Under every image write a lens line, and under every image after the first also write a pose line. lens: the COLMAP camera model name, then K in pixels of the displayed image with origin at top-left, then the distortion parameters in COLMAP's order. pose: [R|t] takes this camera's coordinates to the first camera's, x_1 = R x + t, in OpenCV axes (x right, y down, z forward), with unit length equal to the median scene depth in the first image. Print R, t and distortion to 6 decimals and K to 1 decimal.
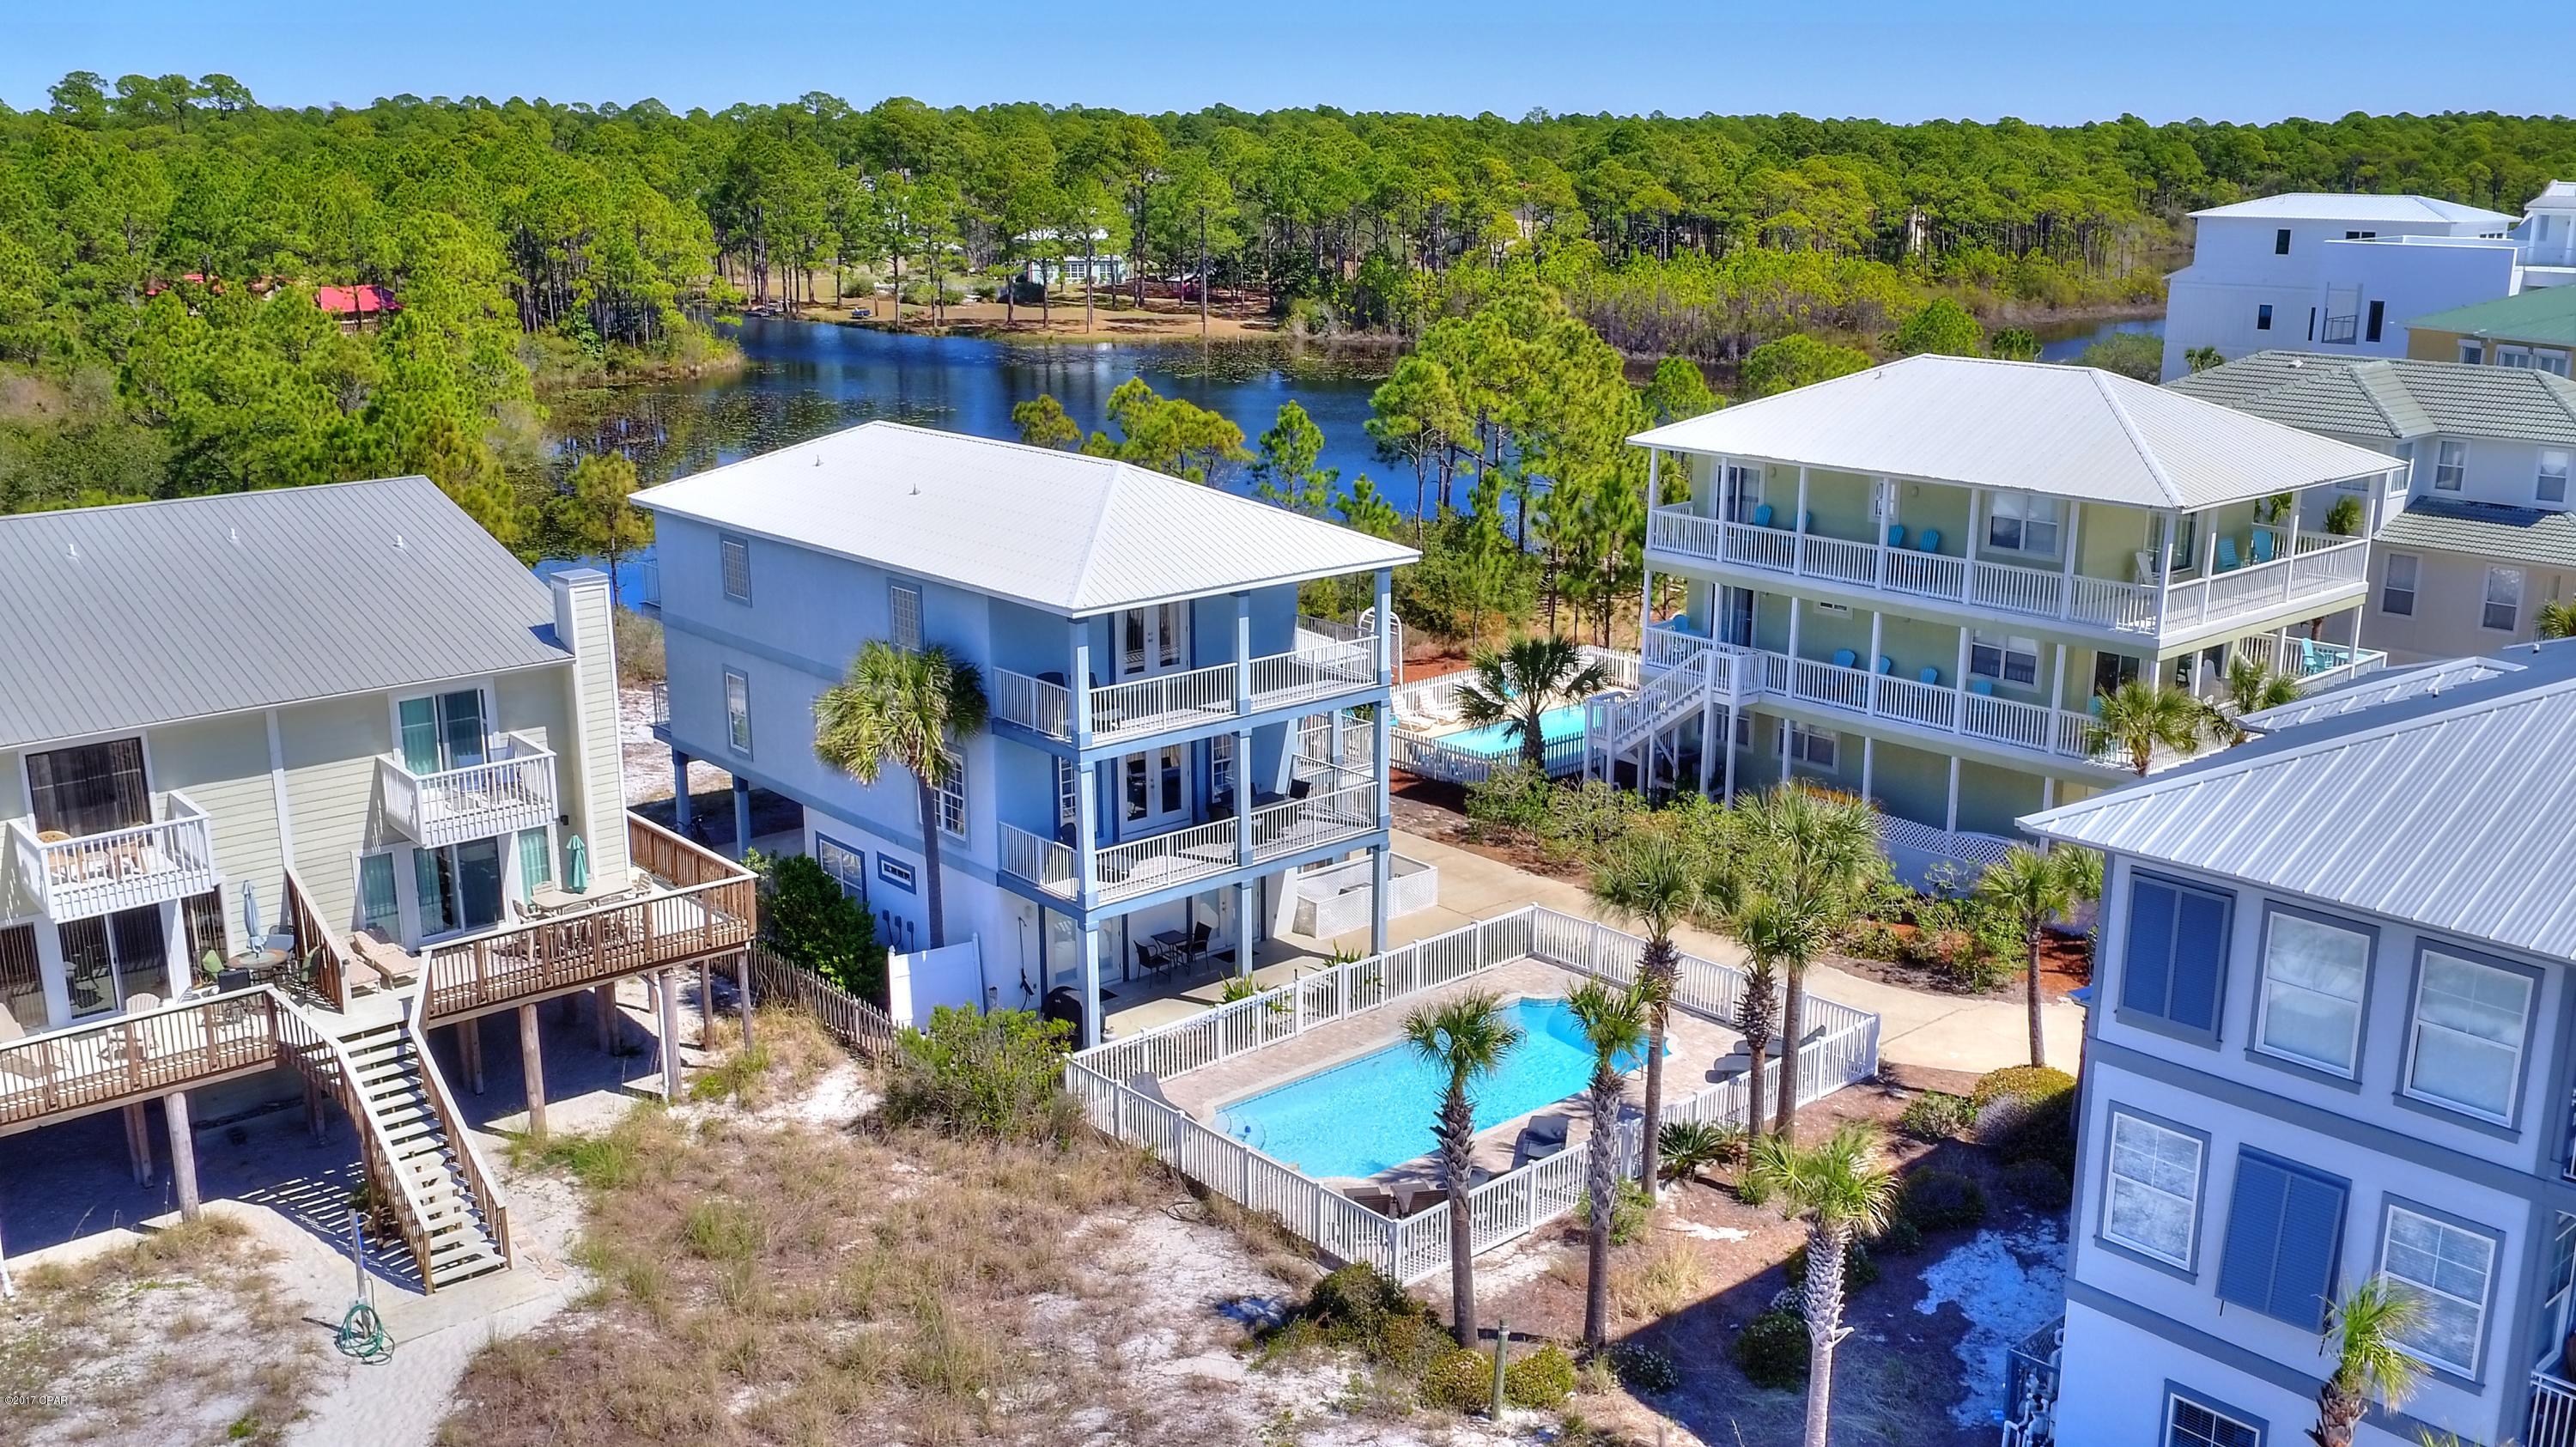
lens RADIAL K [[2282.6, 0, 1355.1], [0, 2282.6, 783.0], [0, 0, 1]] dist [-0.000941, -0.001625]
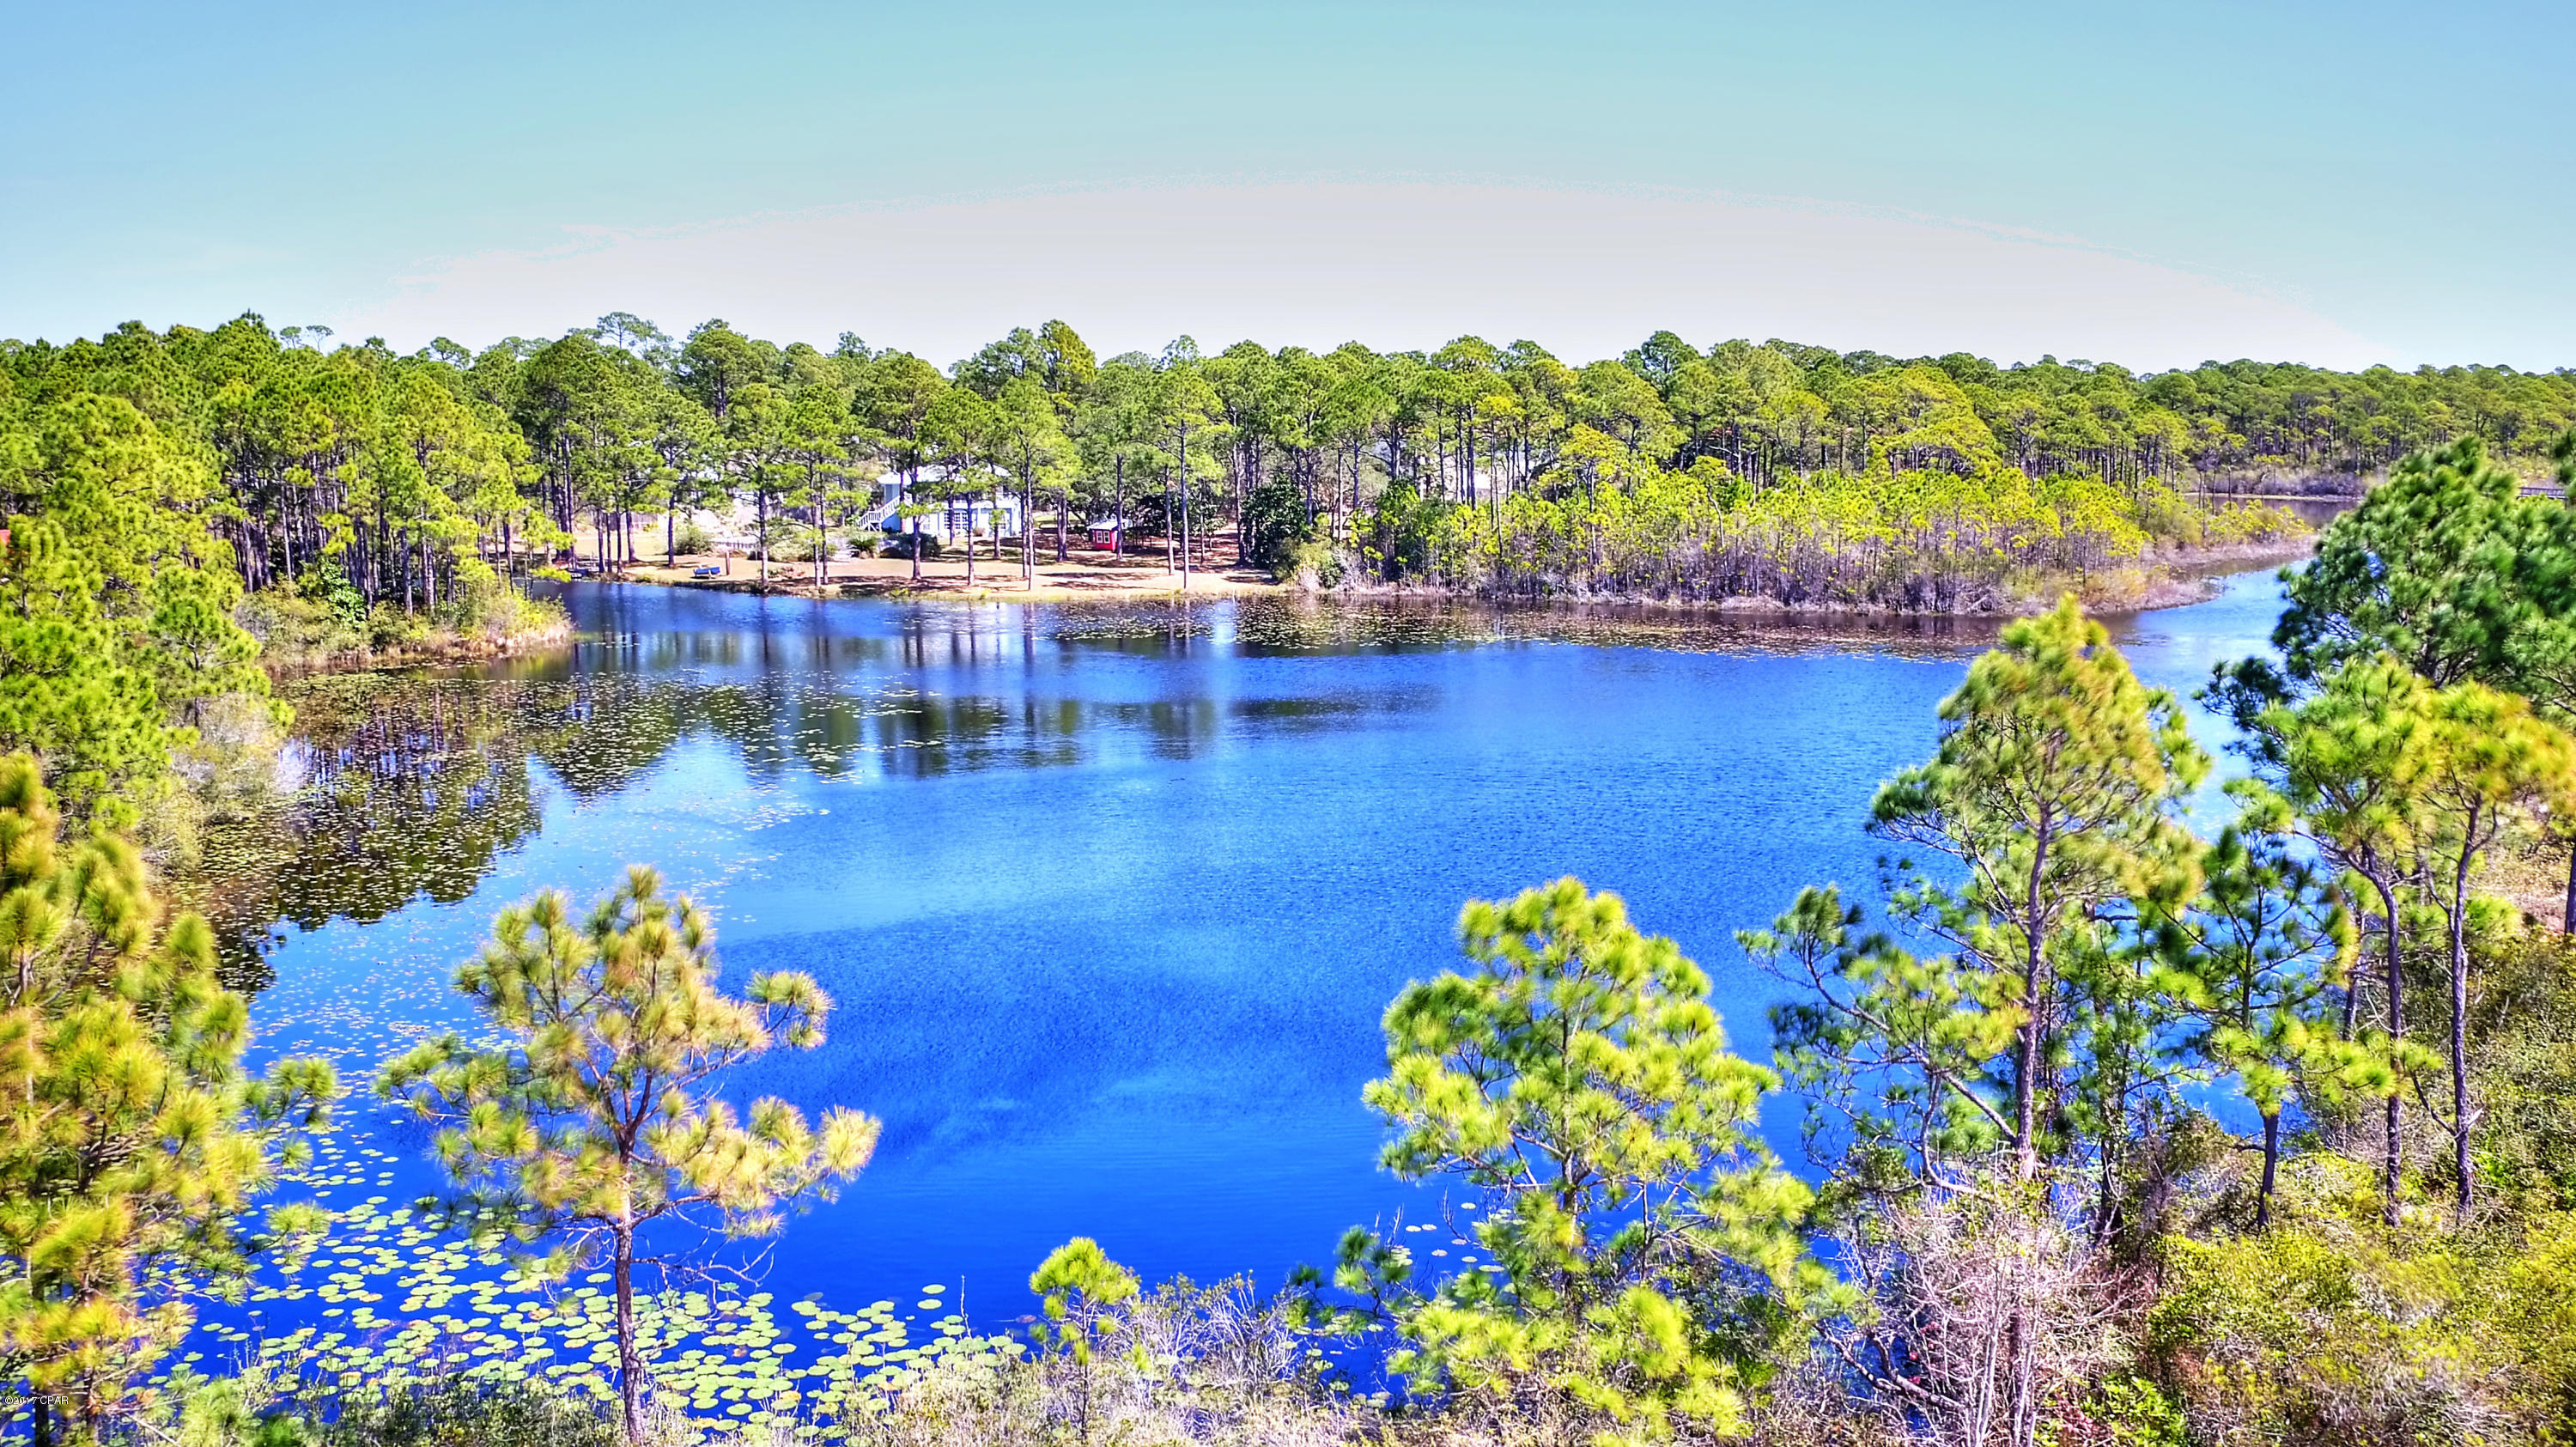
lens RADIAL K [[2223.3, 0, 1287.5], [0, 2223.3, 770.2], [0, 0, 1]] dist [0.005403, 0.004820]
pose [[0.994936, -0.022146, 0.098036, -0.268020], [0.034123, 0.991915, -0.122228, -0.119313], [-0.094537, 0.124954, 0.987648, 0.713254]]
